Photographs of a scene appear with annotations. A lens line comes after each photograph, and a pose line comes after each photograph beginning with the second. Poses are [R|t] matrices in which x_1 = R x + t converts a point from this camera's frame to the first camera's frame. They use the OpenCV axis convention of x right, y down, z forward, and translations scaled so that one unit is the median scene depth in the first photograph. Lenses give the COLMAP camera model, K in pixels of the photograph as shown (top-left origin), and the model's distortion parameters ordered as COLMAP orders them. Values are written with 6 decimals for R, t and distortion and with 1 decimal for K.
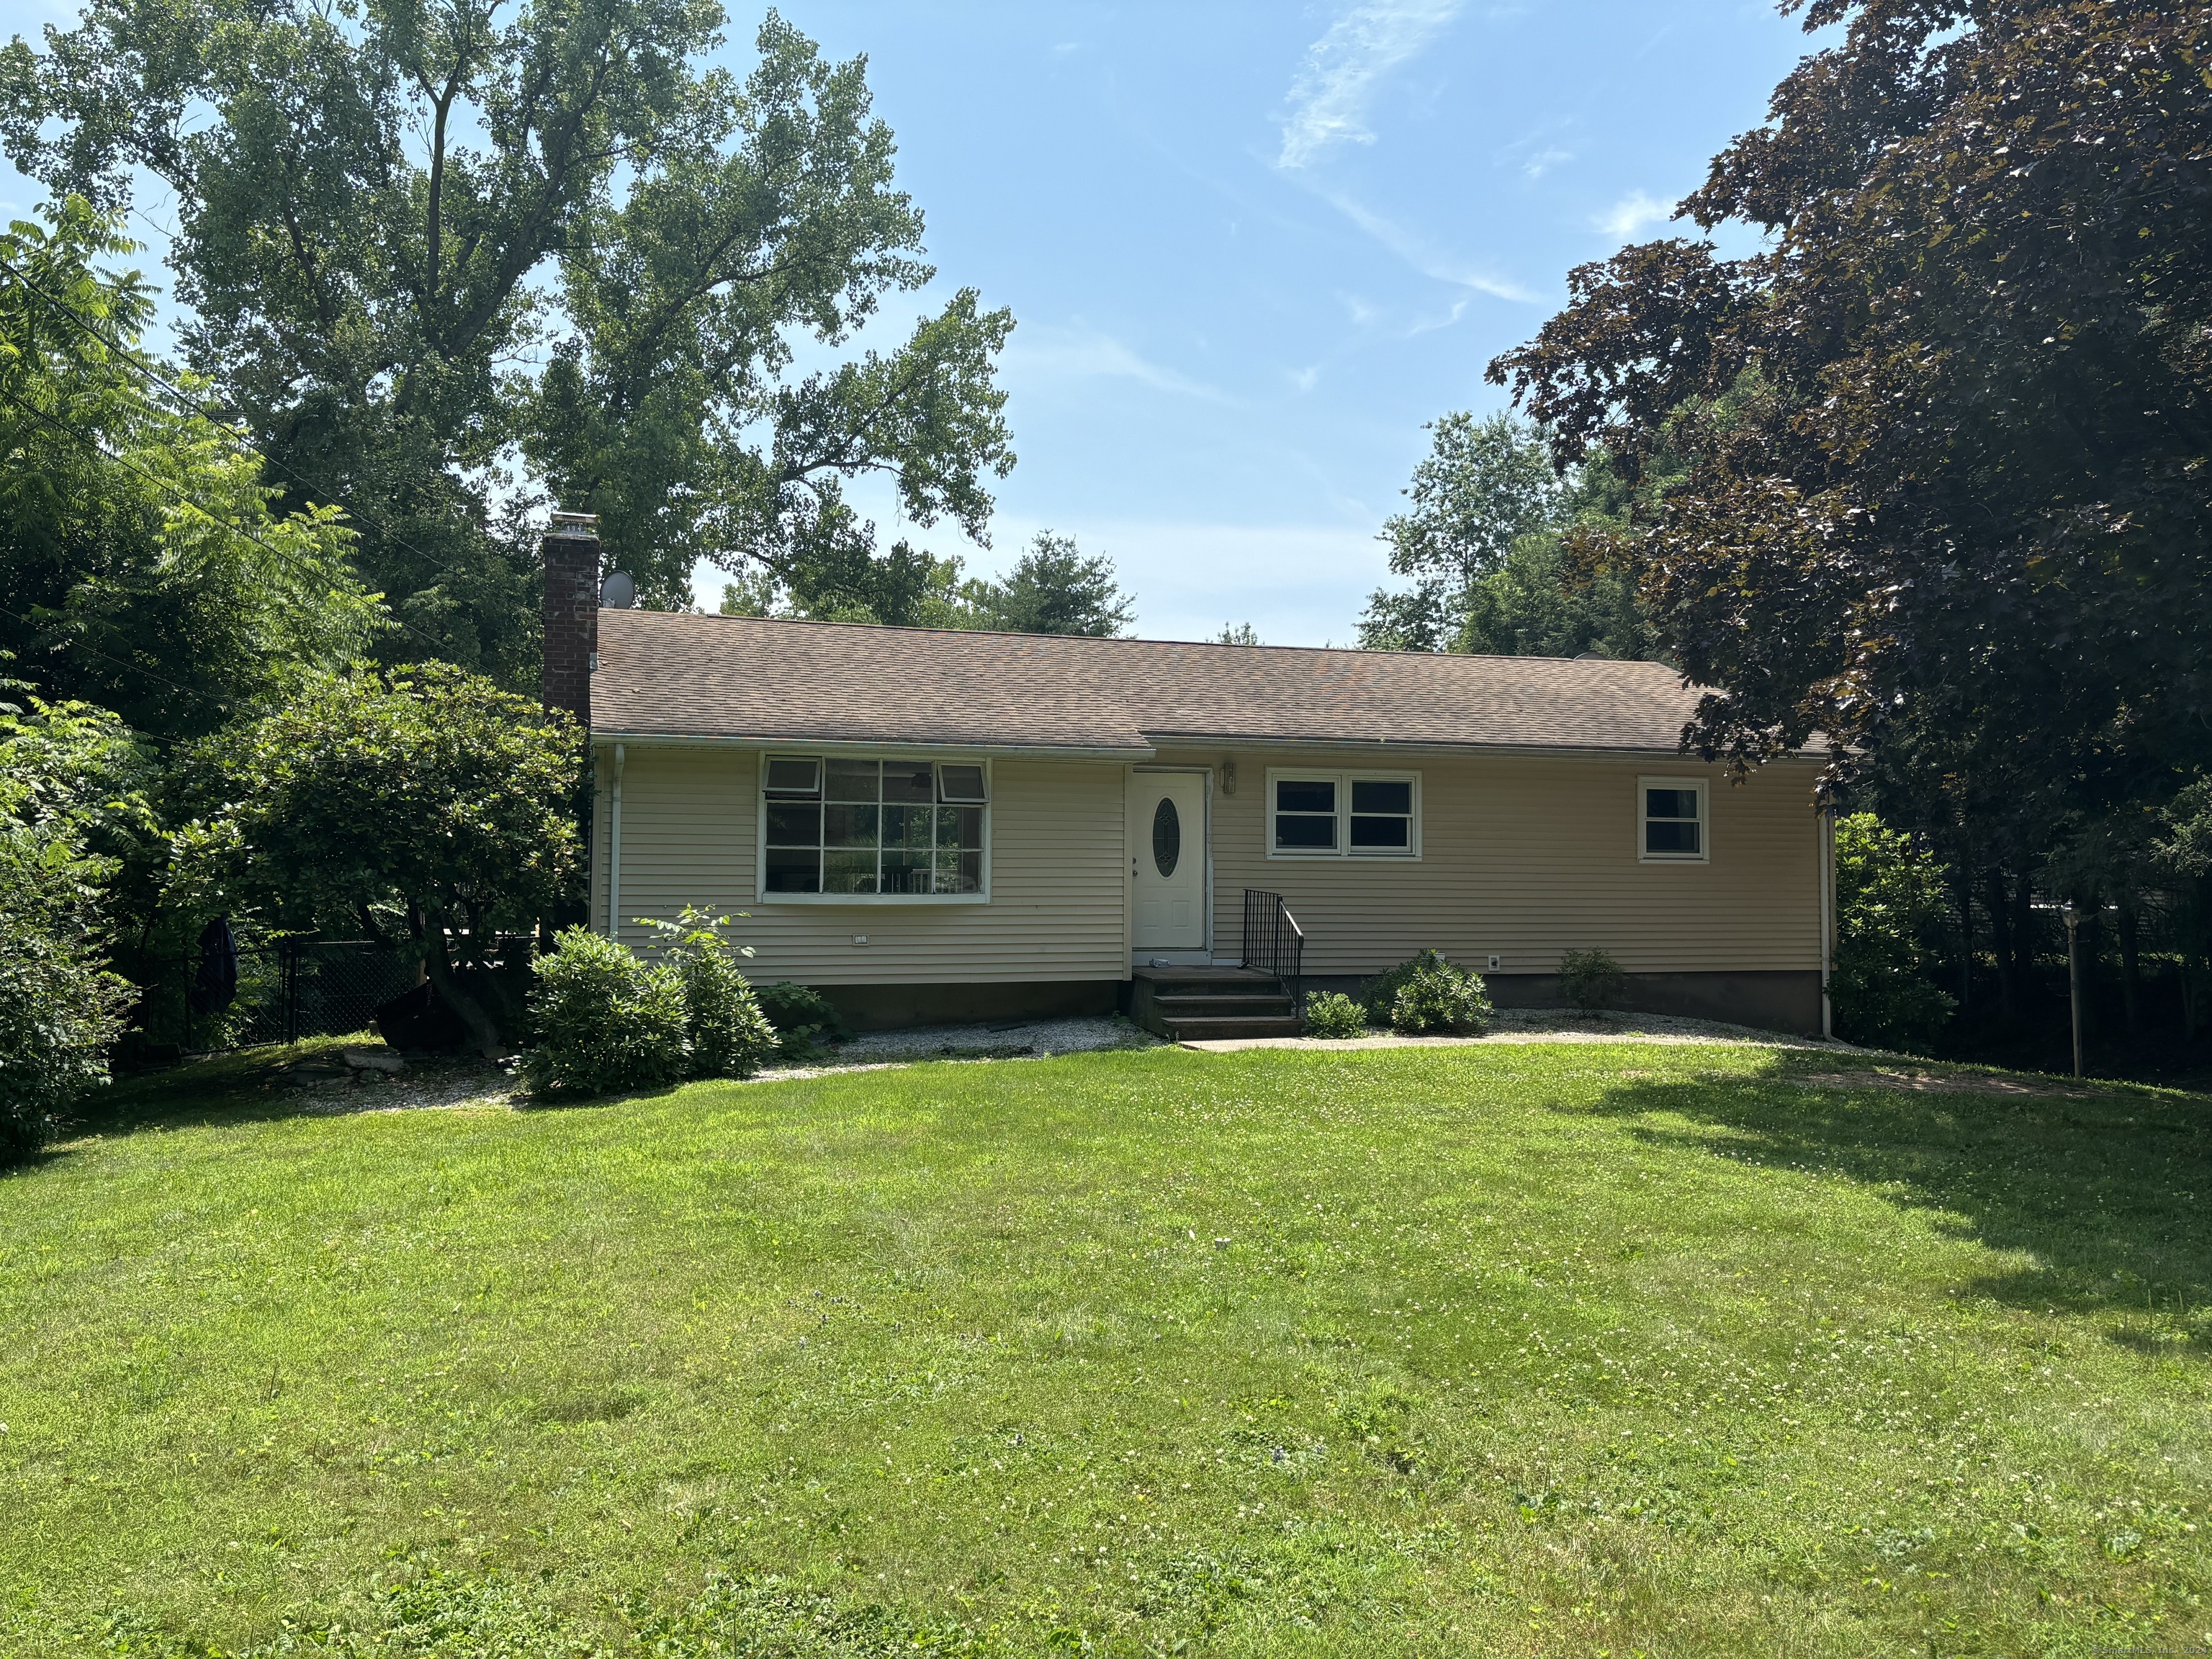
lens RADIAL K [[1668.1, 0, 1106.0], [0, 1668.1, 829.5], [0, 0, 1]] dist [-0.027076, 0.058548]
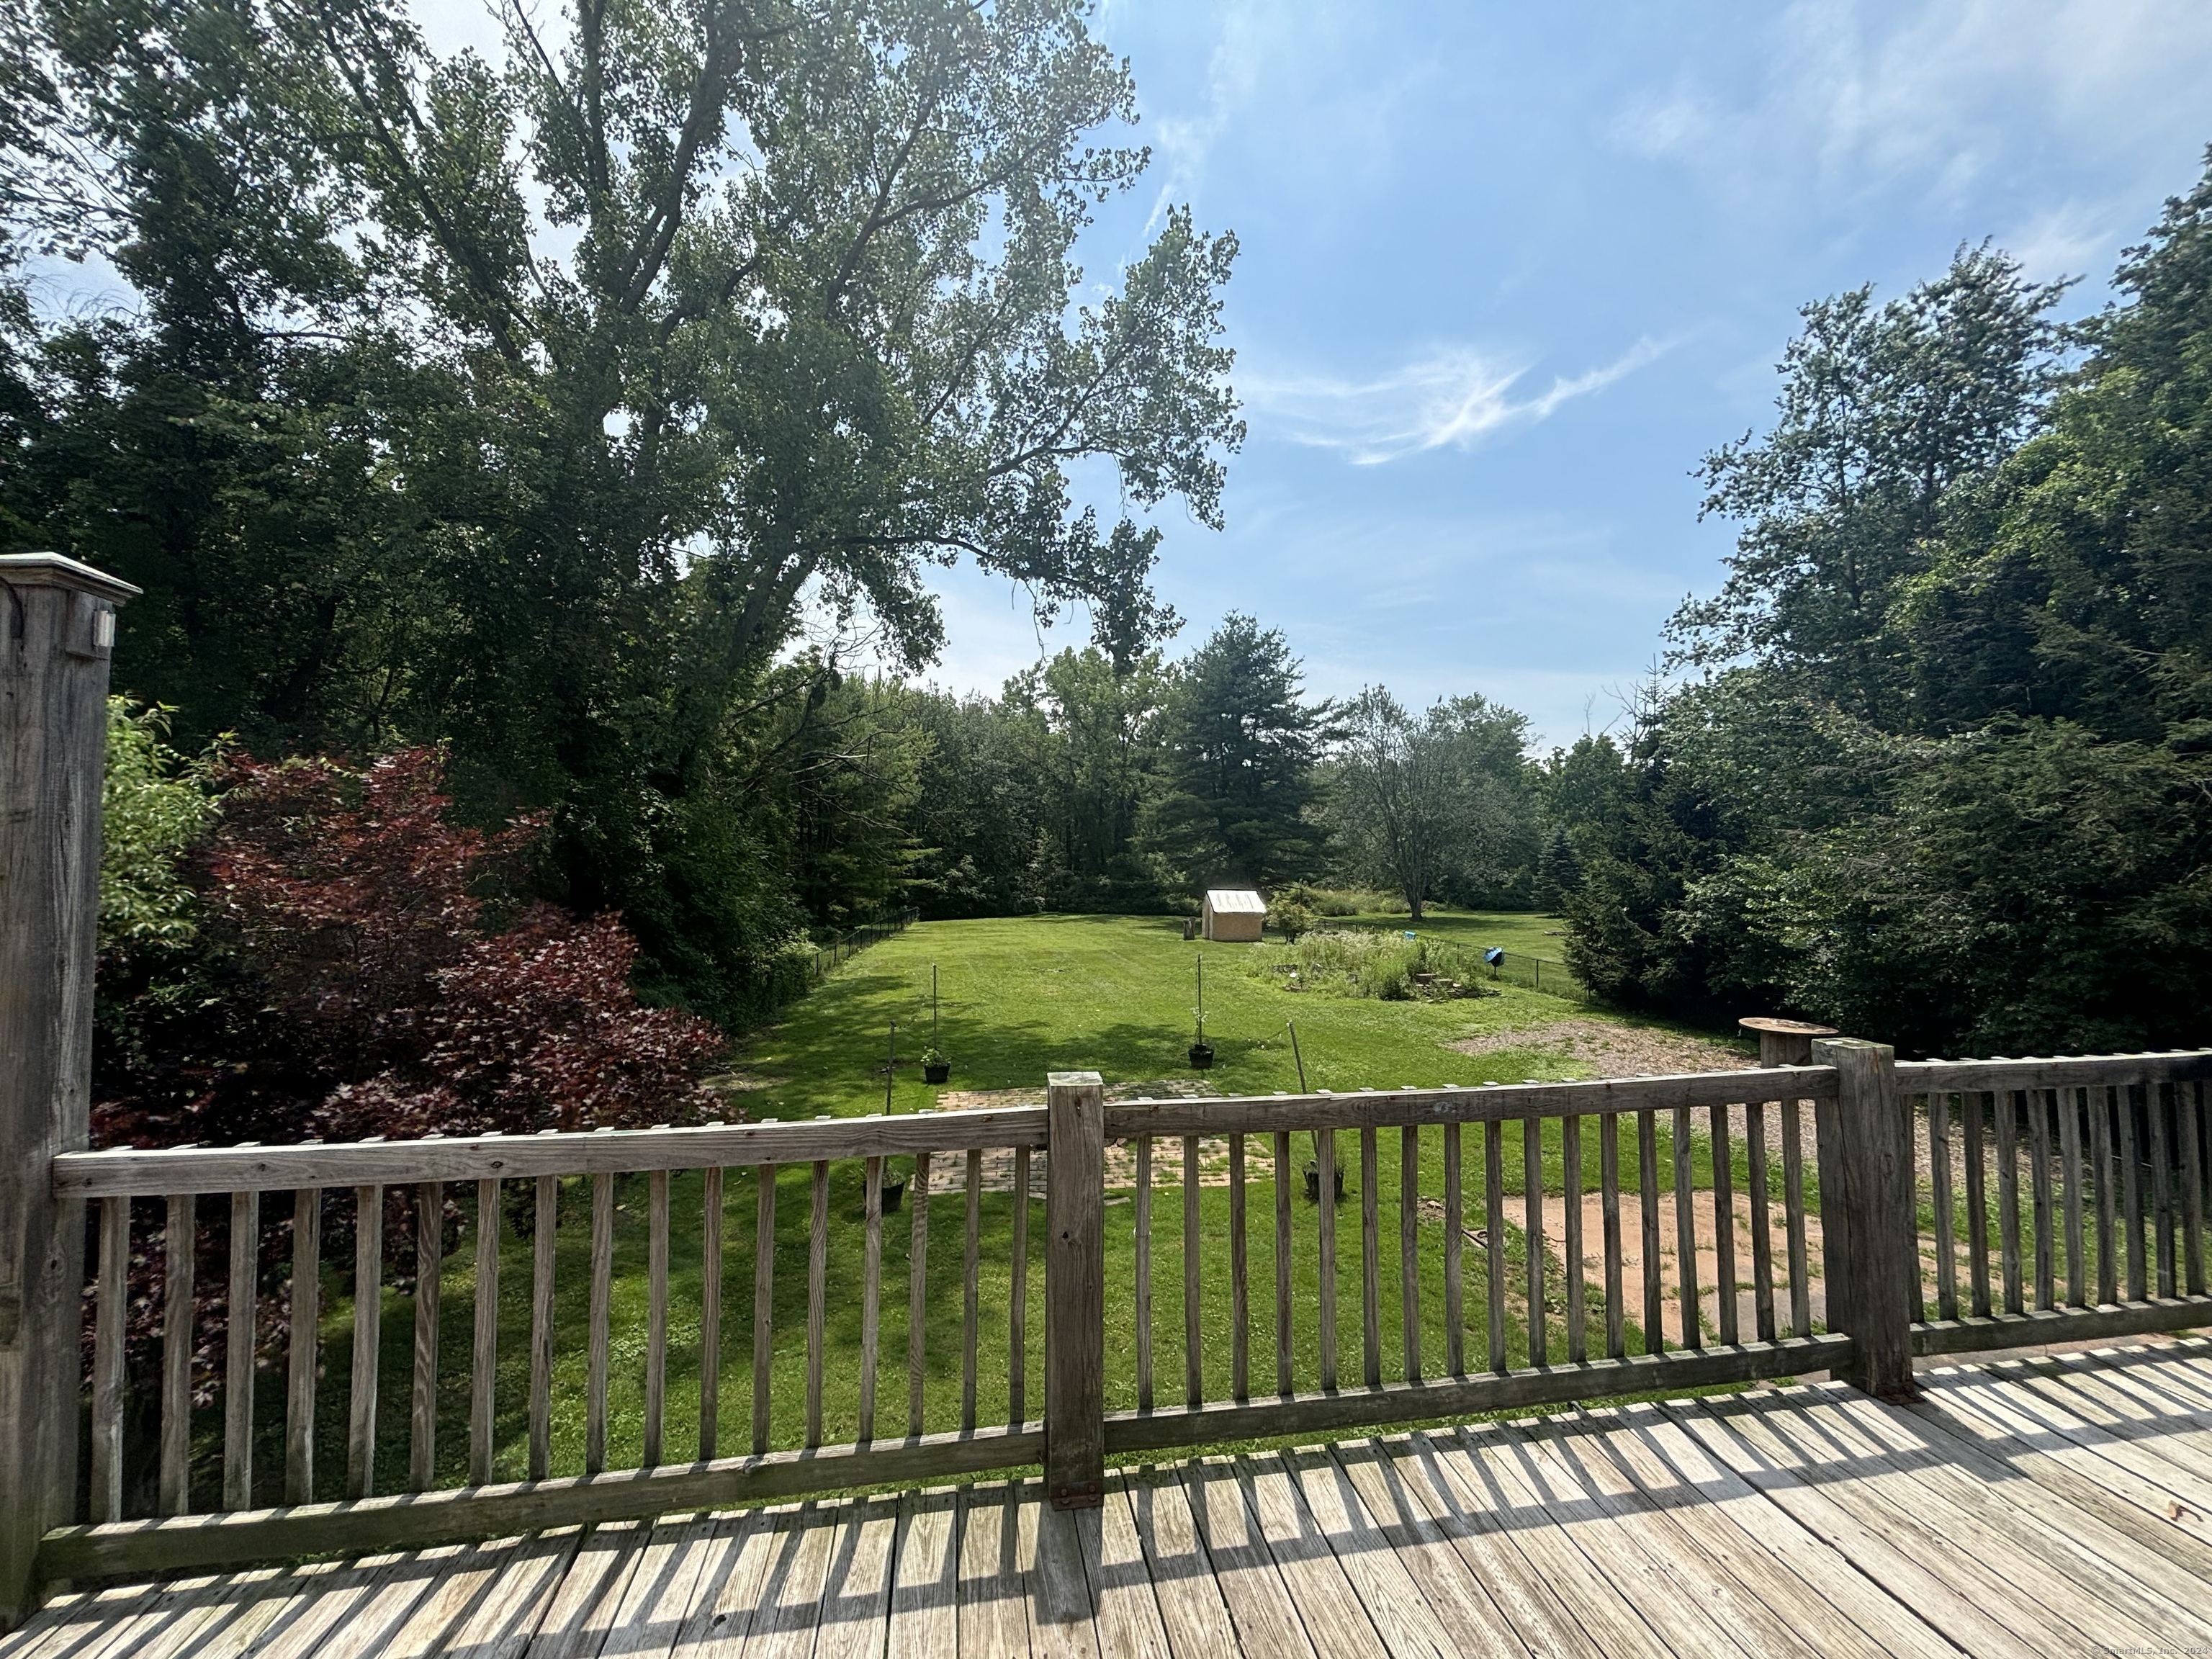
lens RADIAL K [[888.6, 0, 1106.4], [0, 888.6, 821.6], [0, 0, 1]] dist [0.000873, -0.000209]
pose [[0.990417, -0.011200, -0.137653, -0.055769], [0.008044, 0.999692, -0.023458, -0.000278], [0.137873, 0.022125, 0.990203, 0.431149]]
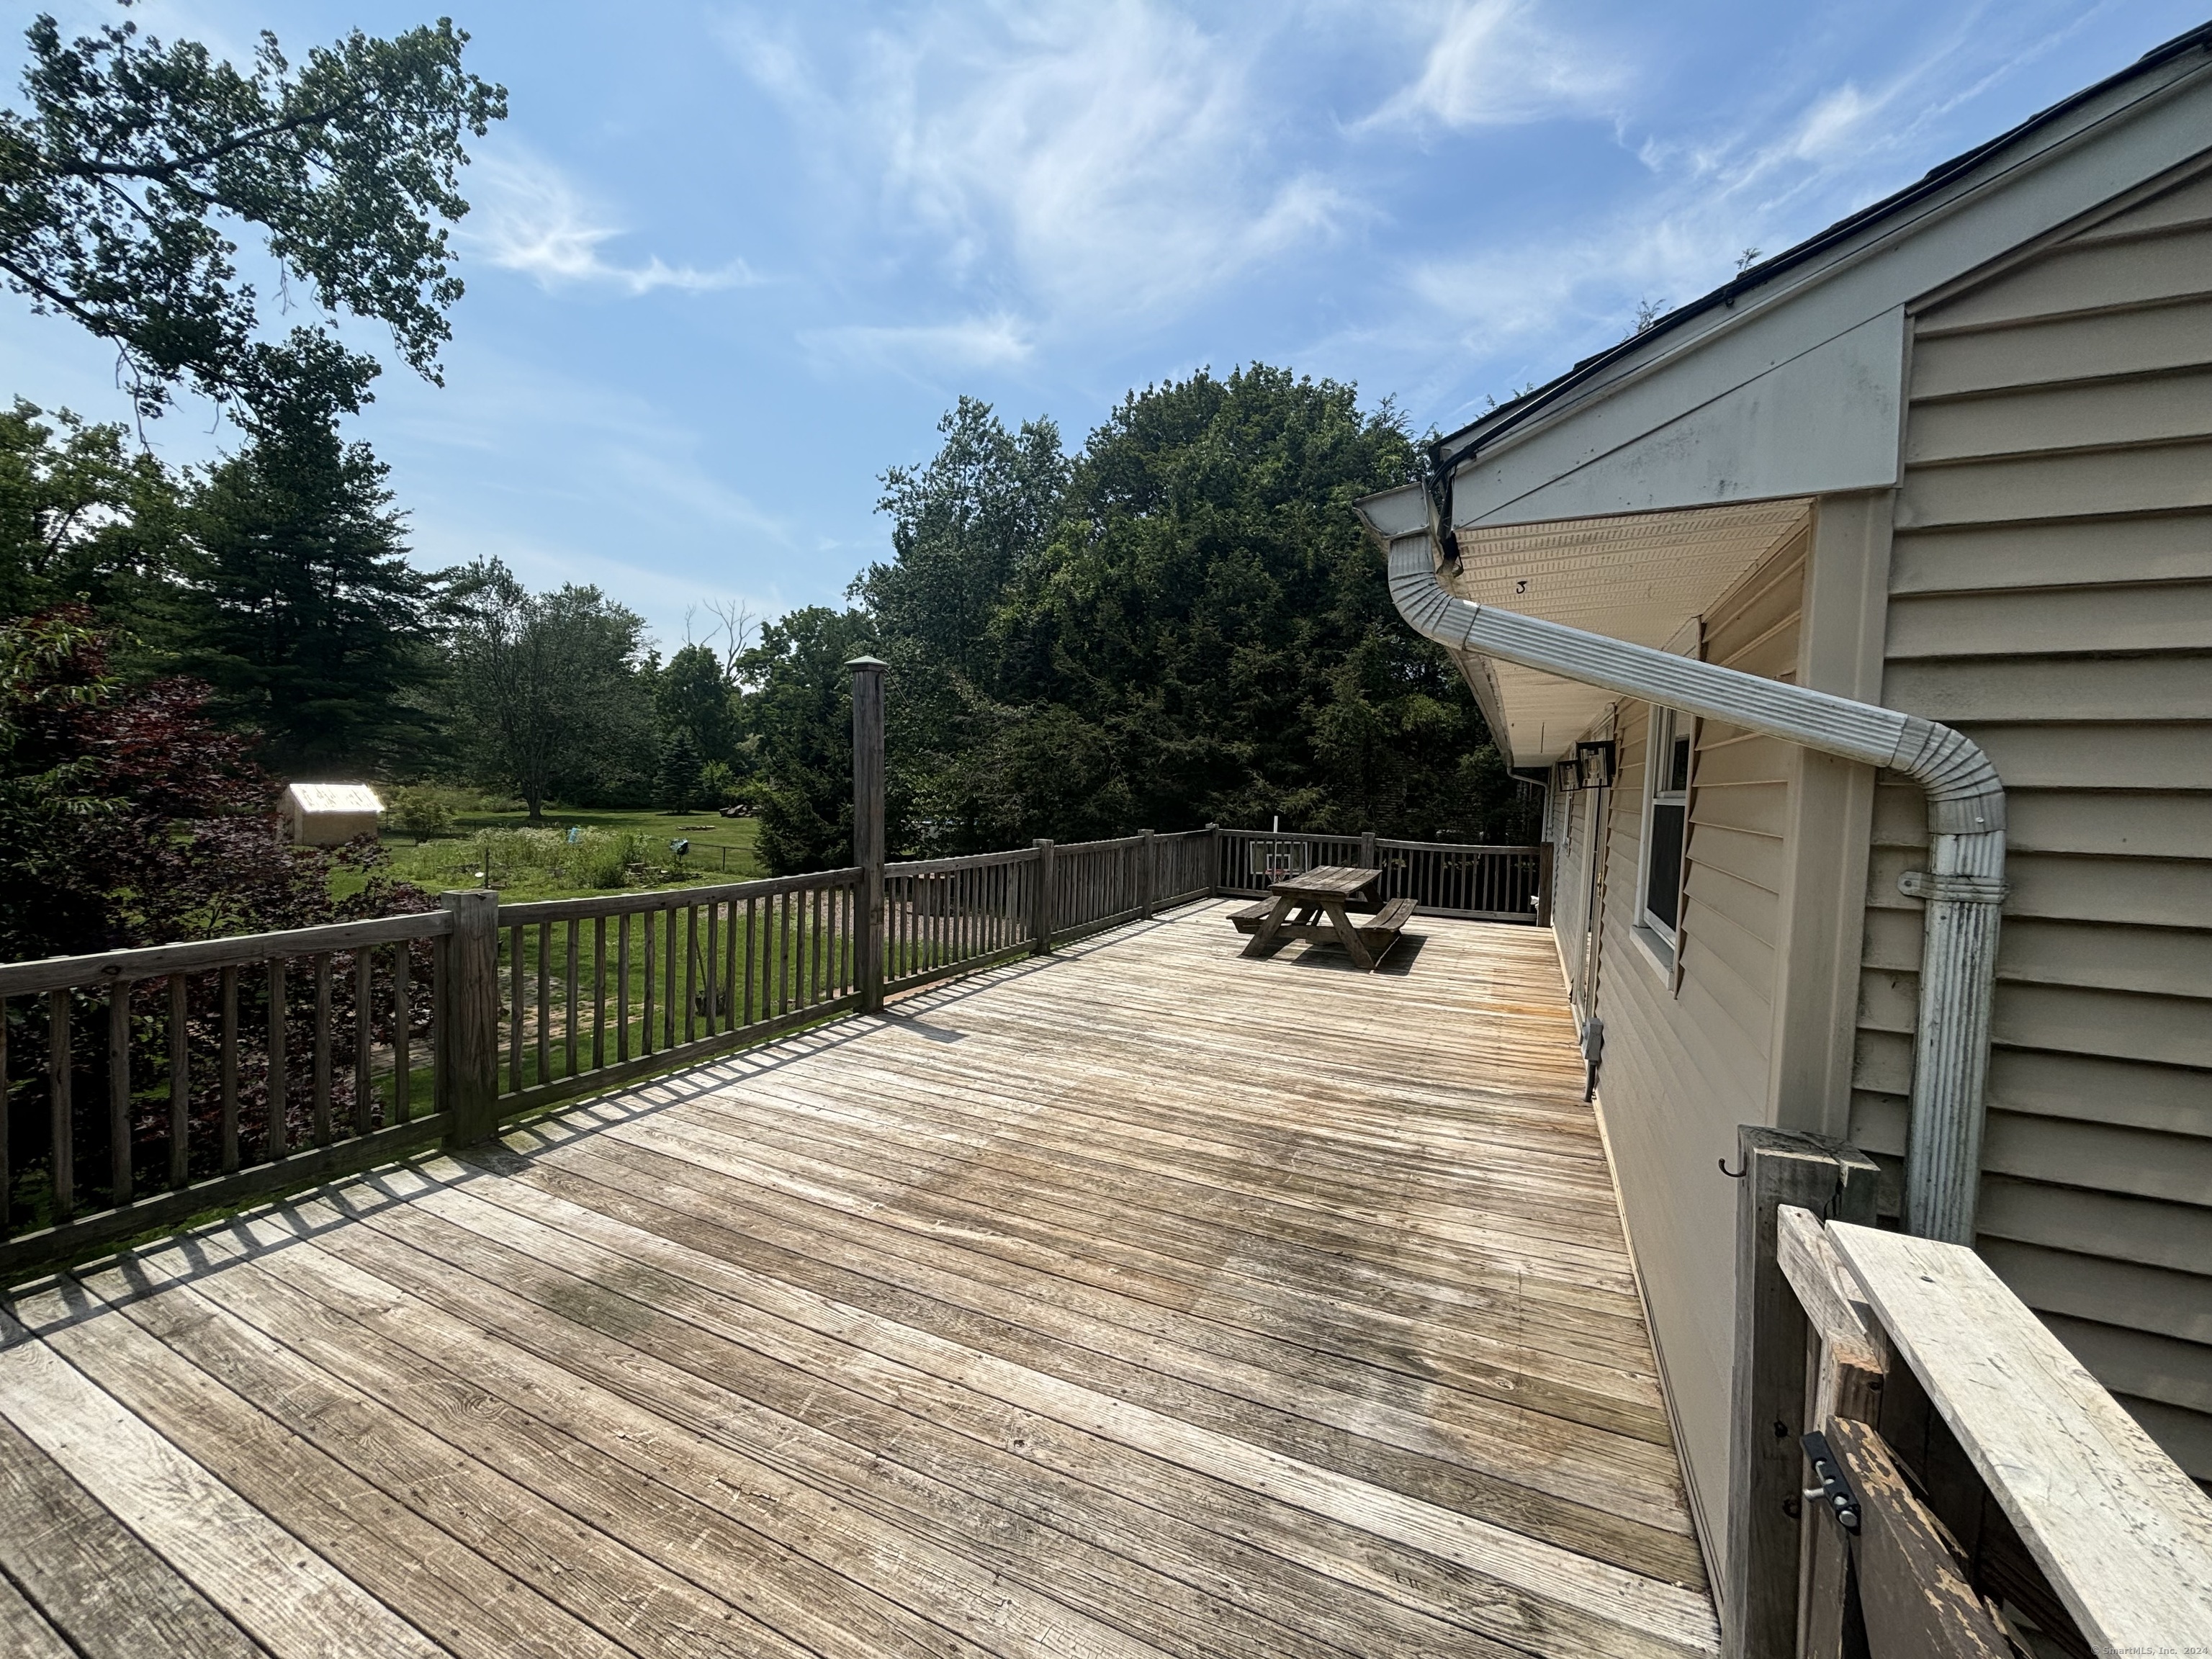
lens RADIAL K [[888.6, 0, 1106.4], [0, 888.6, 821.6], [0, 0, 1]] dist [0.000873, -0.000209]
pose [[0.677292, -0.013051, 0.735599, -0.143723], [-0.052789, 0.996403, 0.066283, -0.002369], [-0.733818, -0.083725, 0.674167, 0.378366]]
